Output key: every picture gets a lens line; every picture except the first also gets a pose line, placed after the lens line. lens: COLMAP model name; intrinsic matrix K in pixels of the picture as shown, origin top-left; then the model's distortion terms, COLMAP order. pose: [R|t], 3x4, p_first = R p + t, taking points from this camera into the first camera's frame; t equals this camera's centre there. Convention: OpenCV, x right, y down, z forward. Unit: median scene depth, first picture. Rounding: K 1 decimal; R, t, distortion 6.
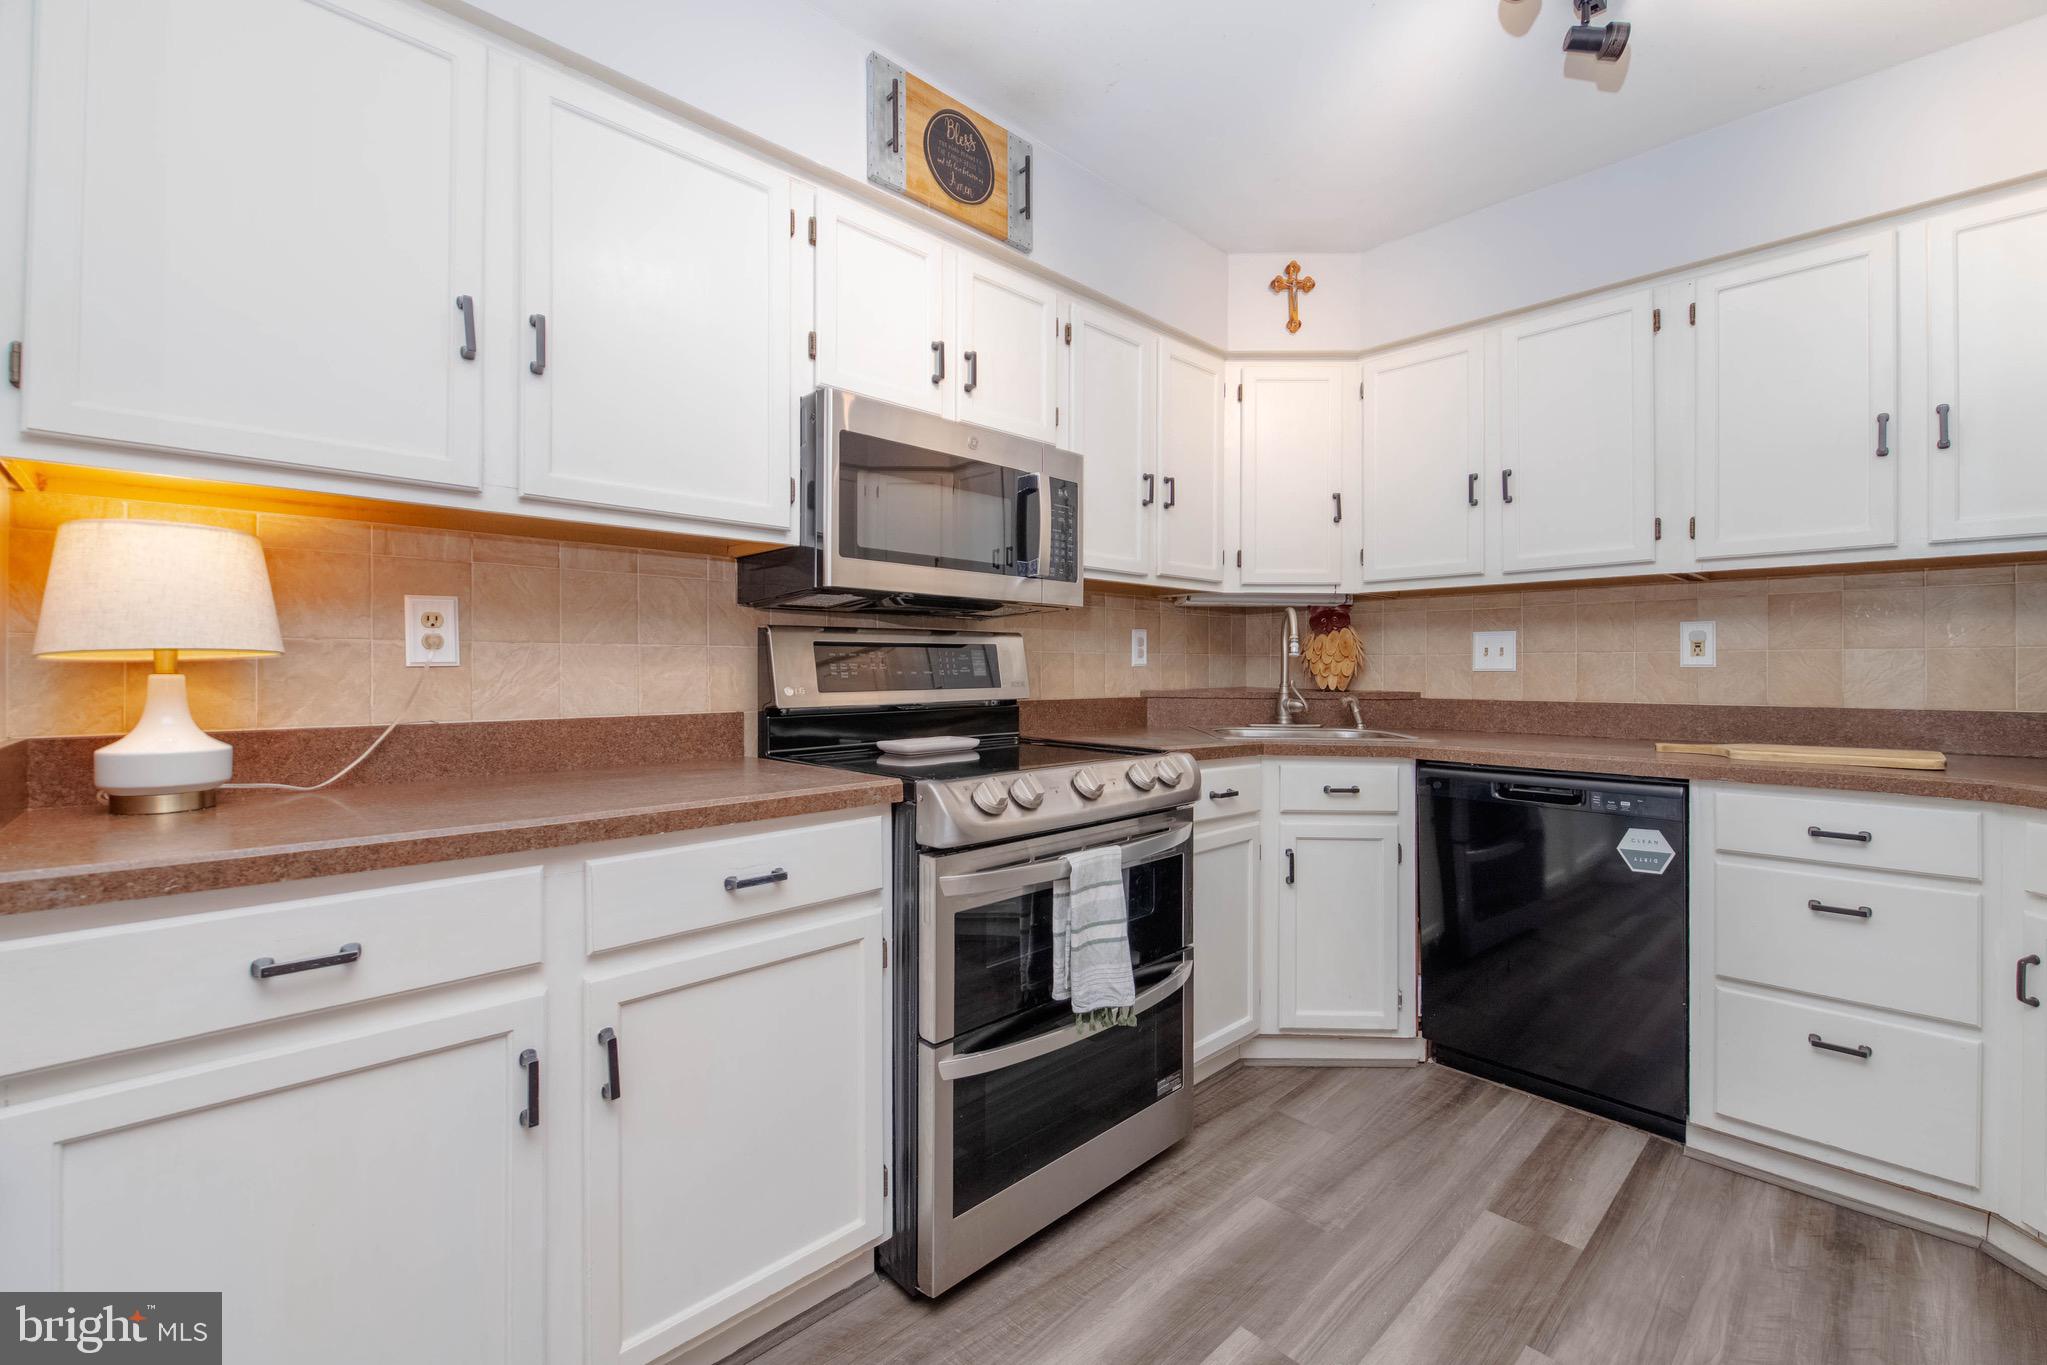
lens RADIAL K [[867.3, 0, 1055.3], [0, 867.3, 667.0], [0, 0, 1]] dist [0.013360, -0.005326]
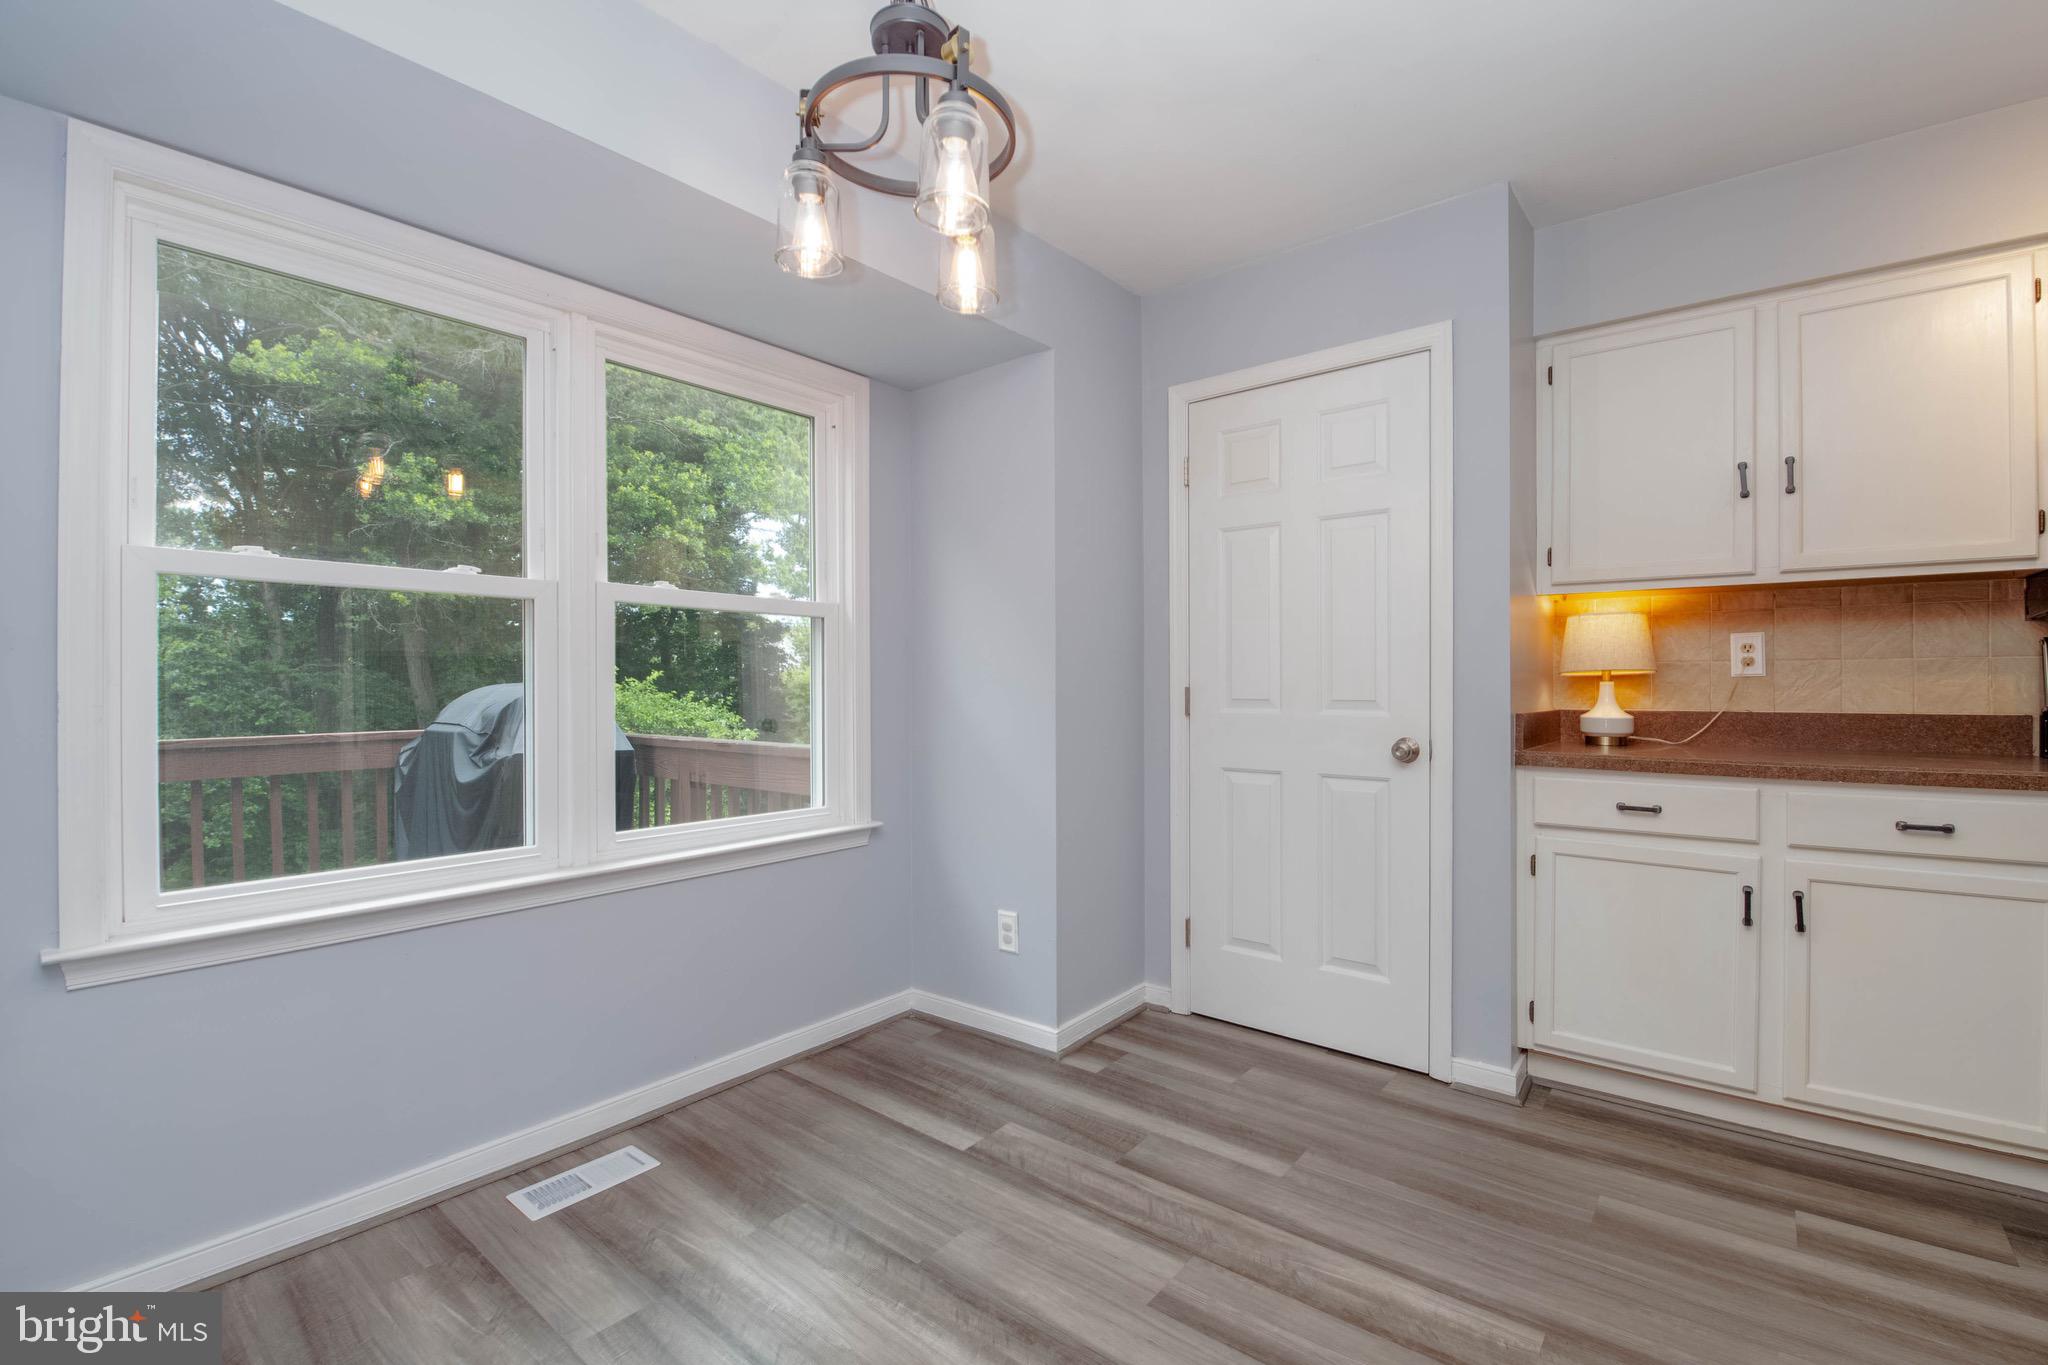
lens RADIAL K [[867.7, 0, 1059.3], [0, 867.7, 687.1], [0, 0, 1]] dist [0.013360, -0.005326]
pose [[0.132217, 0.008596, -0.991183, 0.691662], [0.007576, 0.999924, 0.009682, -0.006184], [0.991192, -0.008789, 0.132142, -0.457900]]
